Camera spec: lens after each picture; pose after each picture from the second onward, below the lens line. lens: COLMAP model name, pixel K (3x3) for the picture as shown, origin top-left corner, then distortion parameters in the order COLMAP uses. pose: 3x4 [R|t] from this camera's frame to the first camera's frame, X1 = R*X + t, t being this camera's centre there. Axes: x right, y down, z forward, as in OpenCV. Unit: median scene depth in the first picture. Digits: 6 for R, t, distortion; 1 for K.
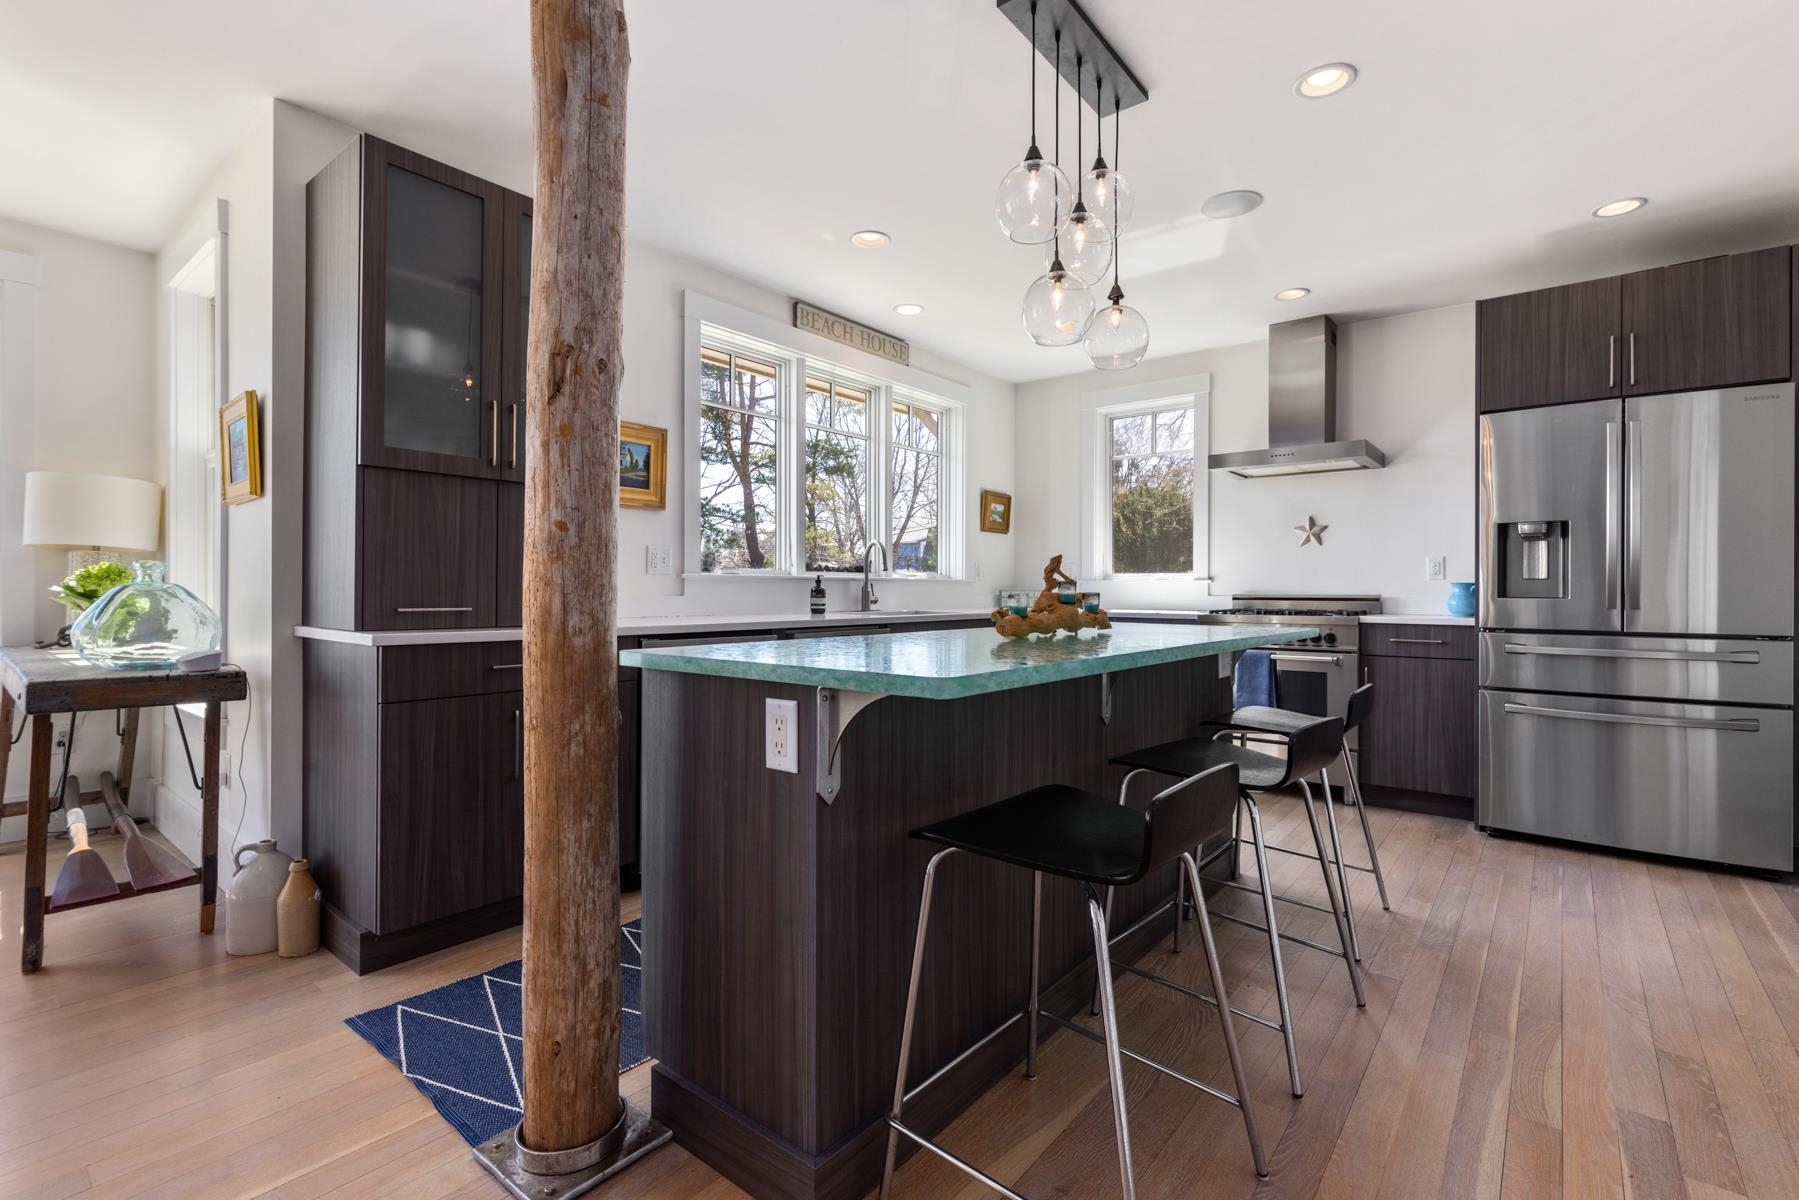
lens RADIAL K [[821.4, 0, 899.2], [0, 821.4, 592.8], [0, 0, 1]] dist [0.014417, 0.000388]
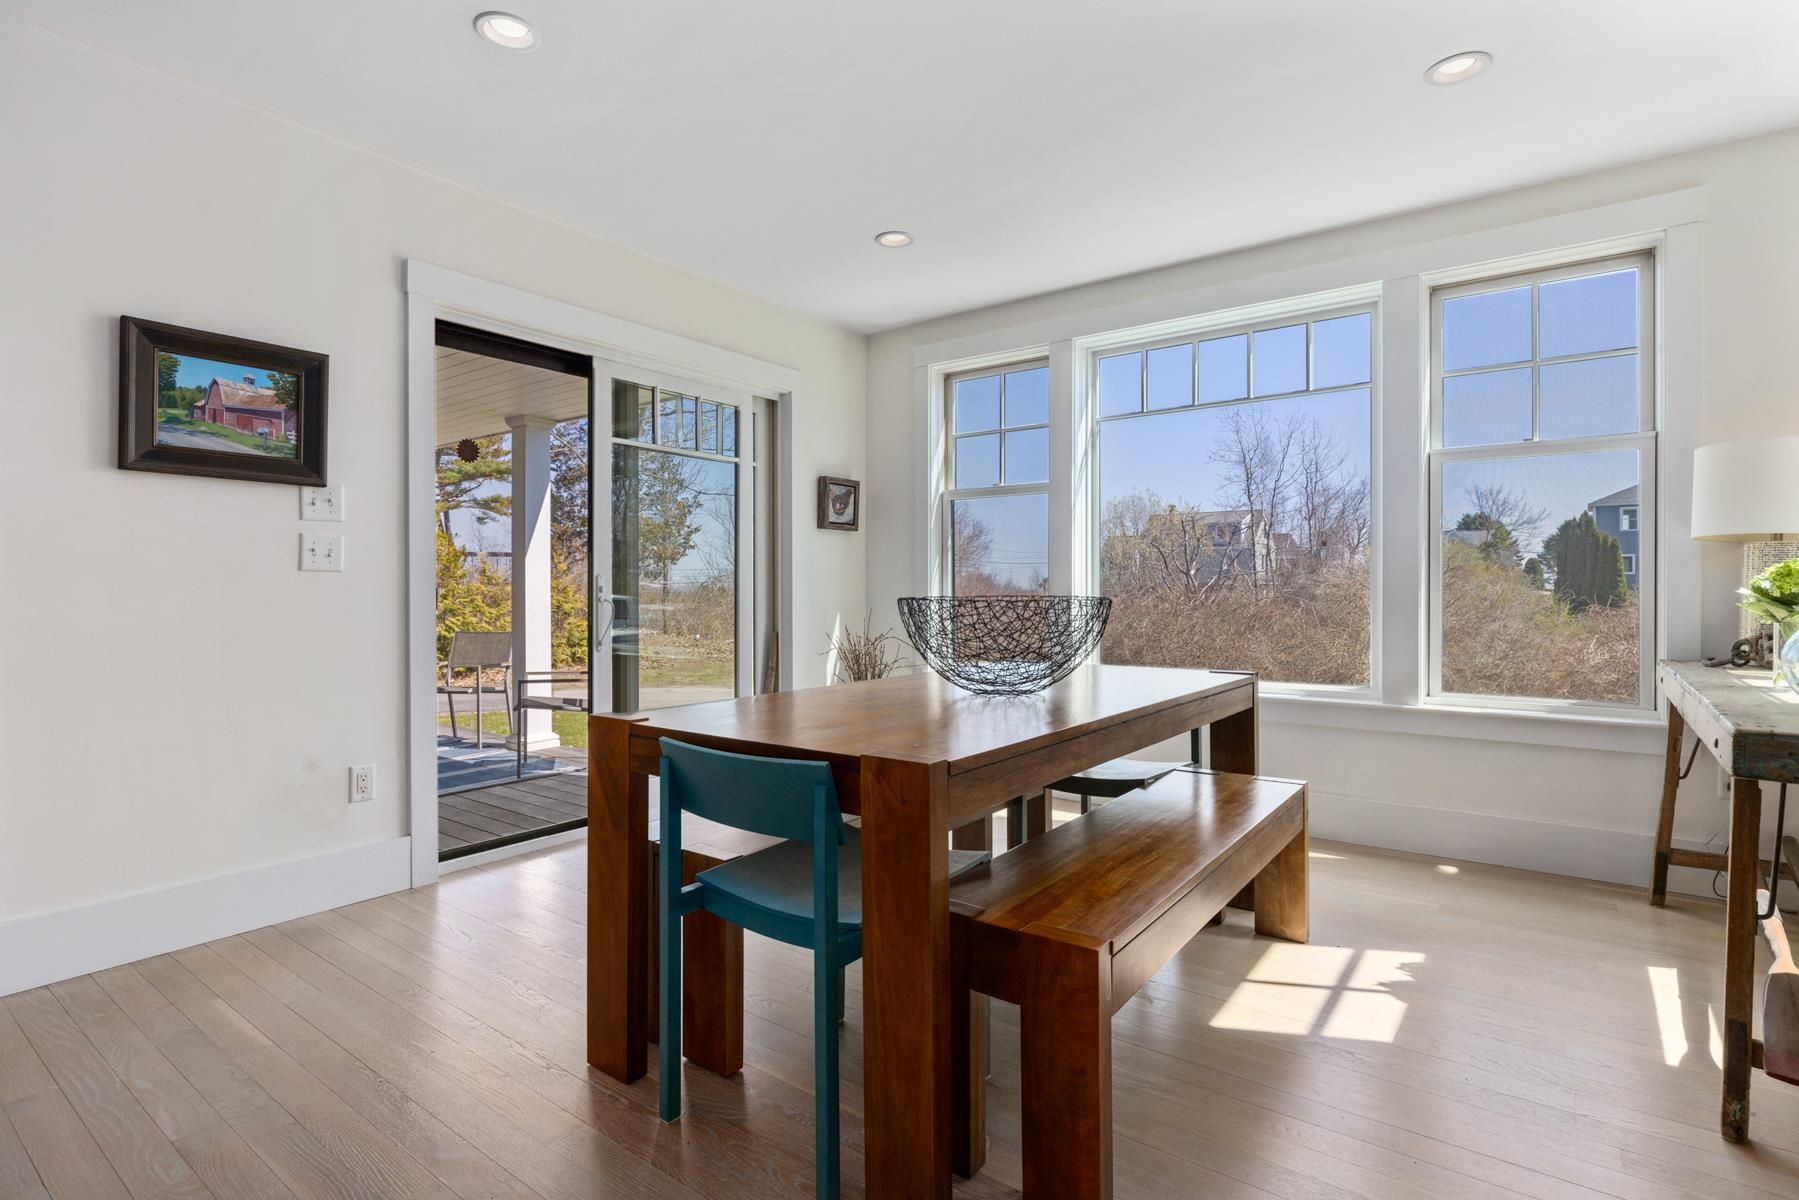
lens RADIAL K [[864.2, 0, 899.1], [0, 864.2, 590.9], [0, 0, 1]] dist [-0.002027, -0.000317]
pose [[0.044057, -0.003470, -0.999023, -0.283782], [-0.003067, 0.999989, -0.003609, -0.000448], [0.999024, 0.003223, 0.044046, 0.220922]]
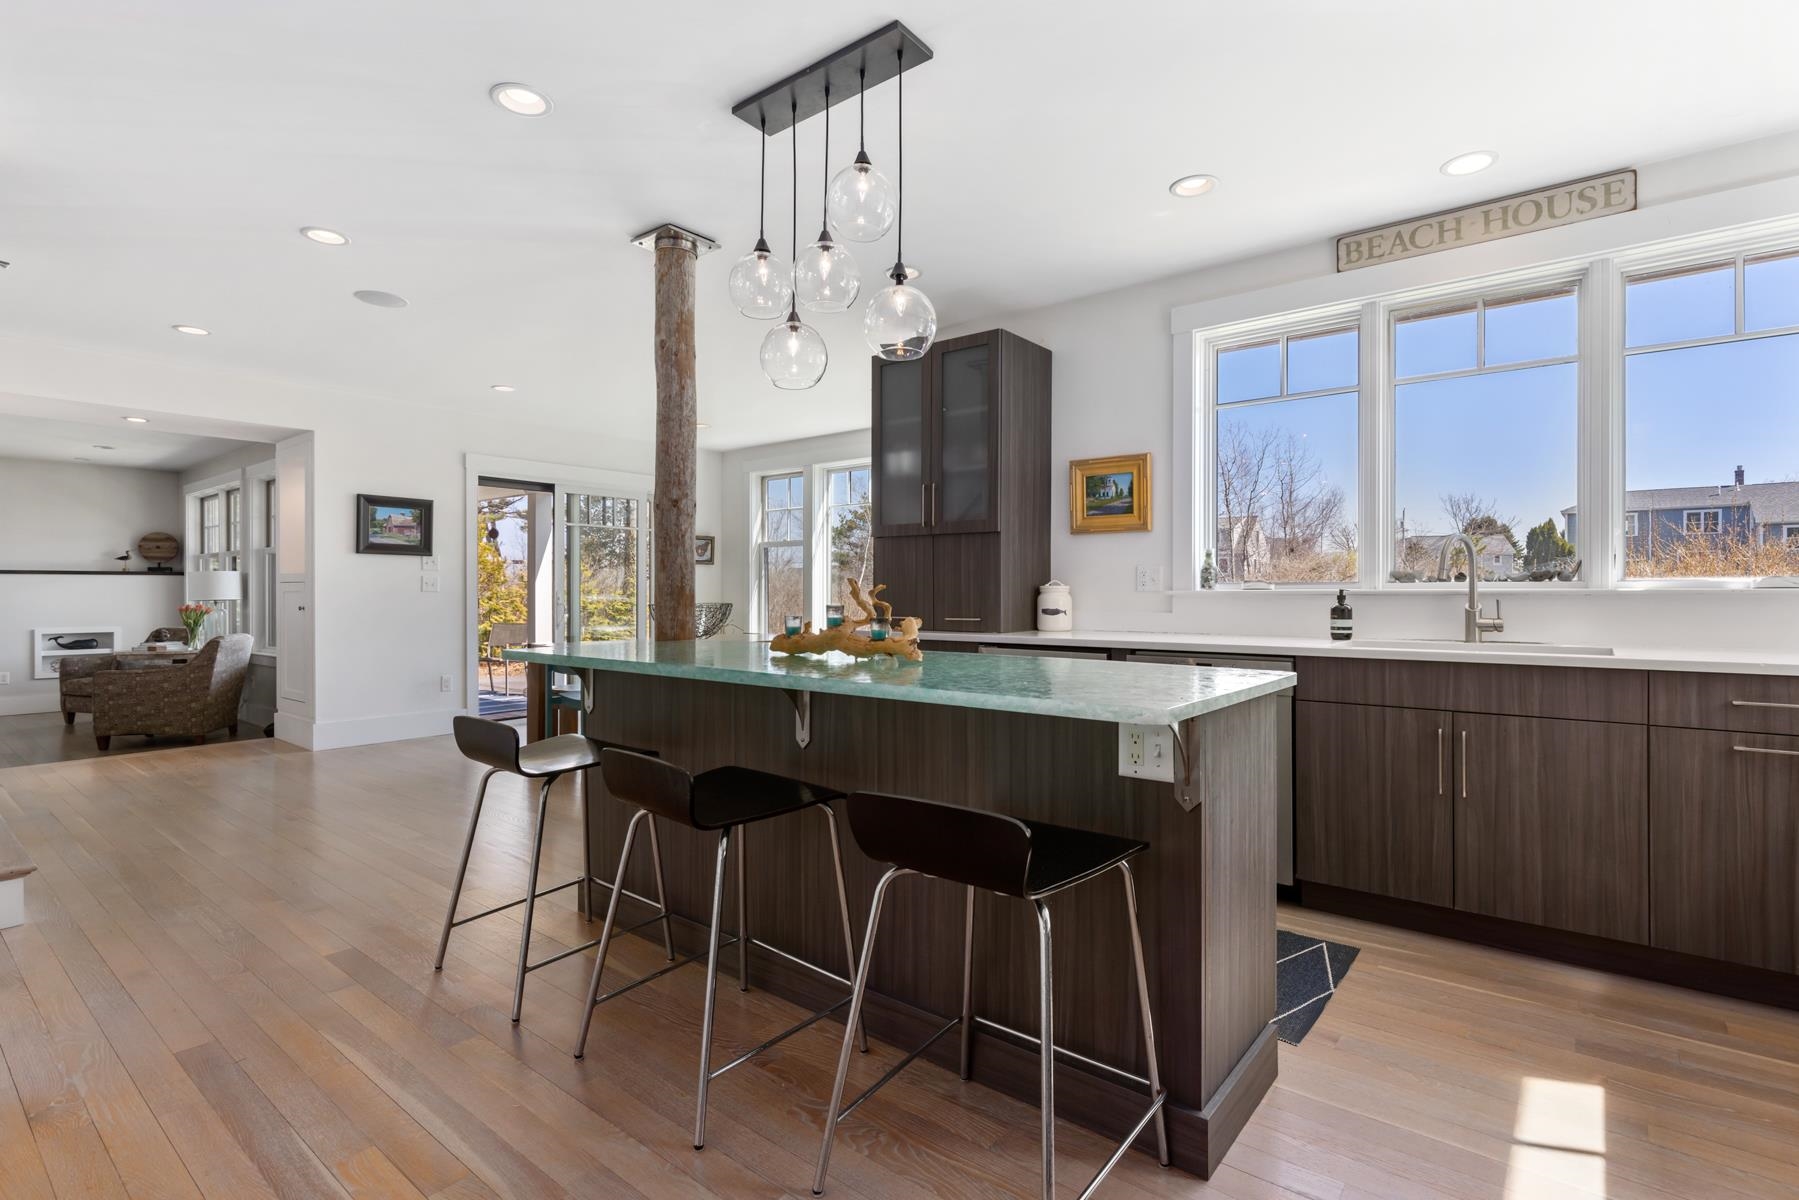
lens RADIAL K [[864.4, 0, 911.6], [0, 864.4, 594.1], [0, 0, 1]] dist [0.001158, -0.000464]
pose [[0.010688, -0.001039, -0.999942, 1.044175], [-0.004600, 0.999989, -0.001088, -0.021625], [0.999932, 0.004611, 0.010683, 0.876208]]
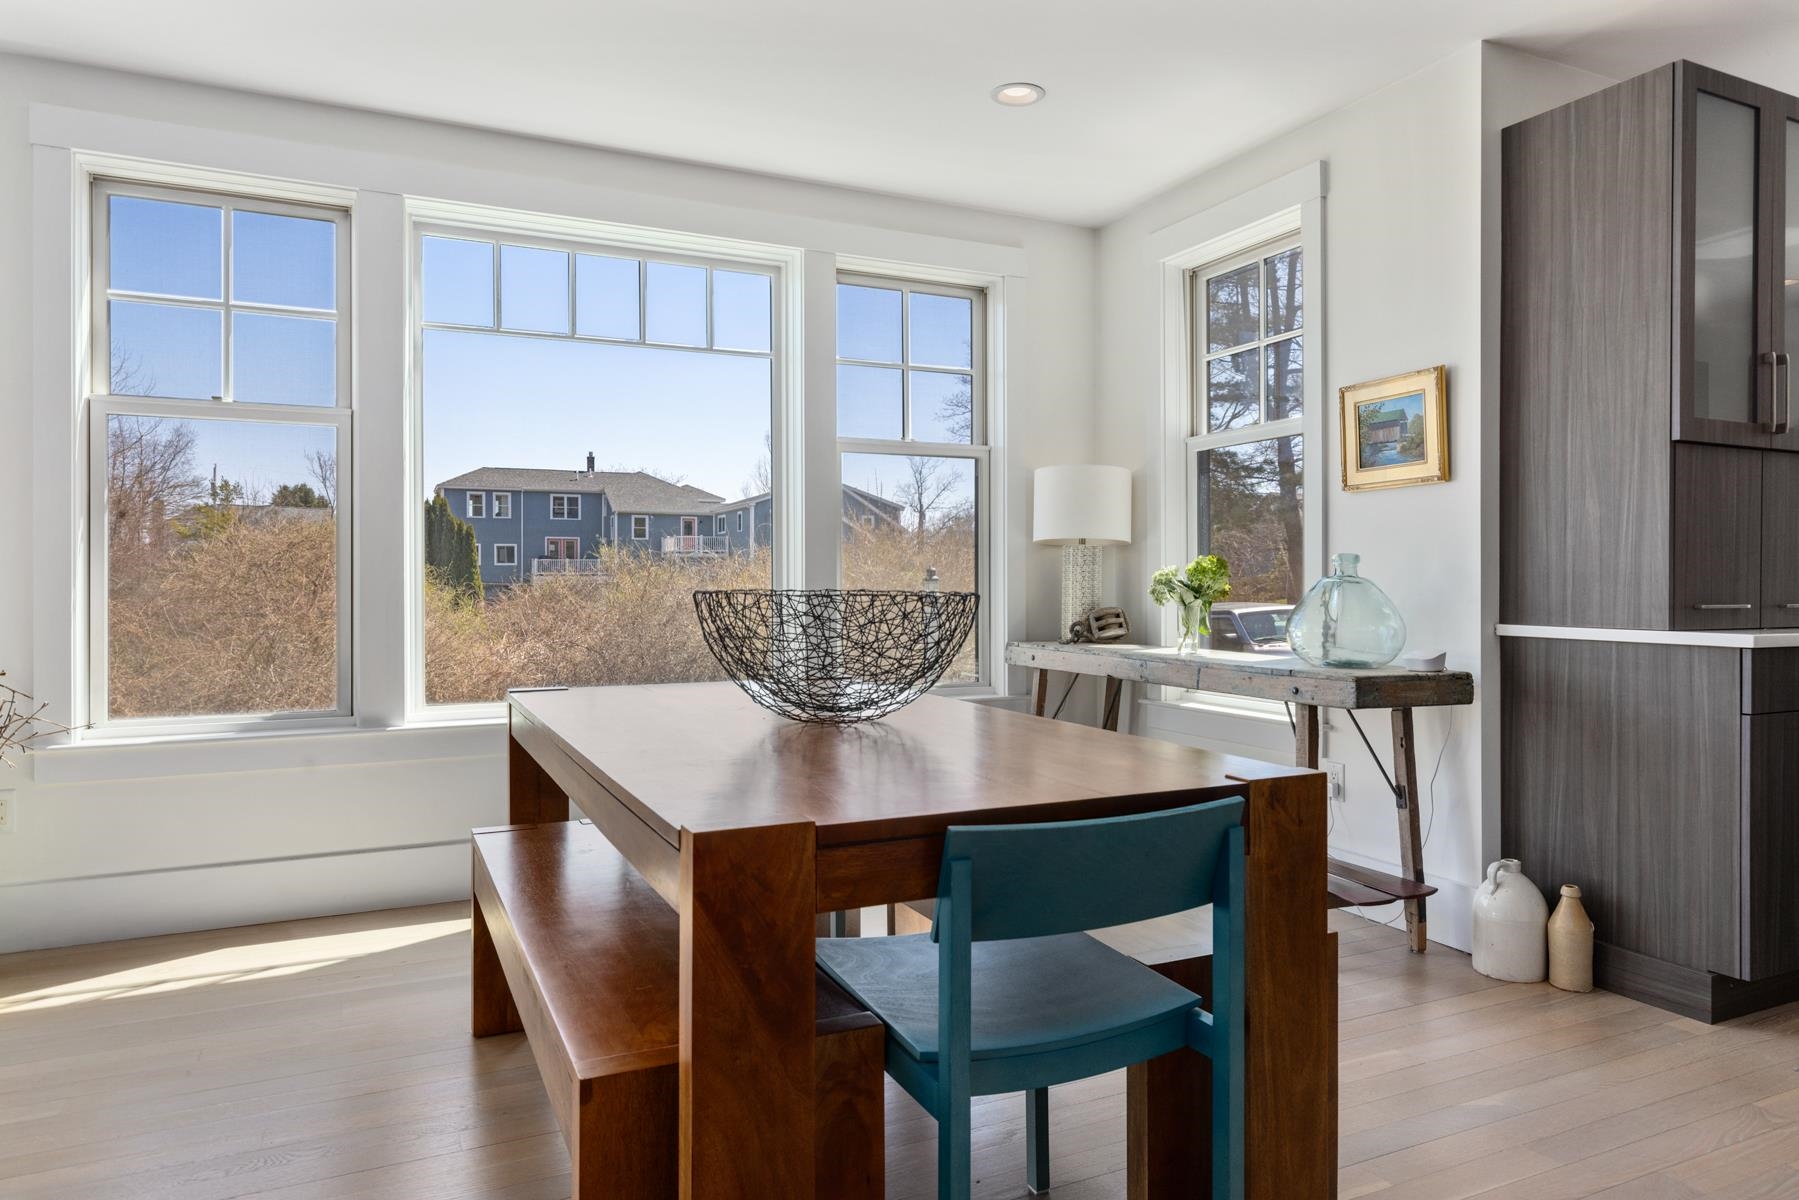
lens RADIAL K [[1162.1, 0, 903.1], [0, 1162.1, 583.8], [0, 0, 1]] dist [0.007627, 0.006169]
pose [[0.906976, -0.004571, -0.421156, -0.715702], [0.003575, 0.999989, -0.003154, -0.001503], [0.421166, 0.001355, 0.906983, -0.380301]]
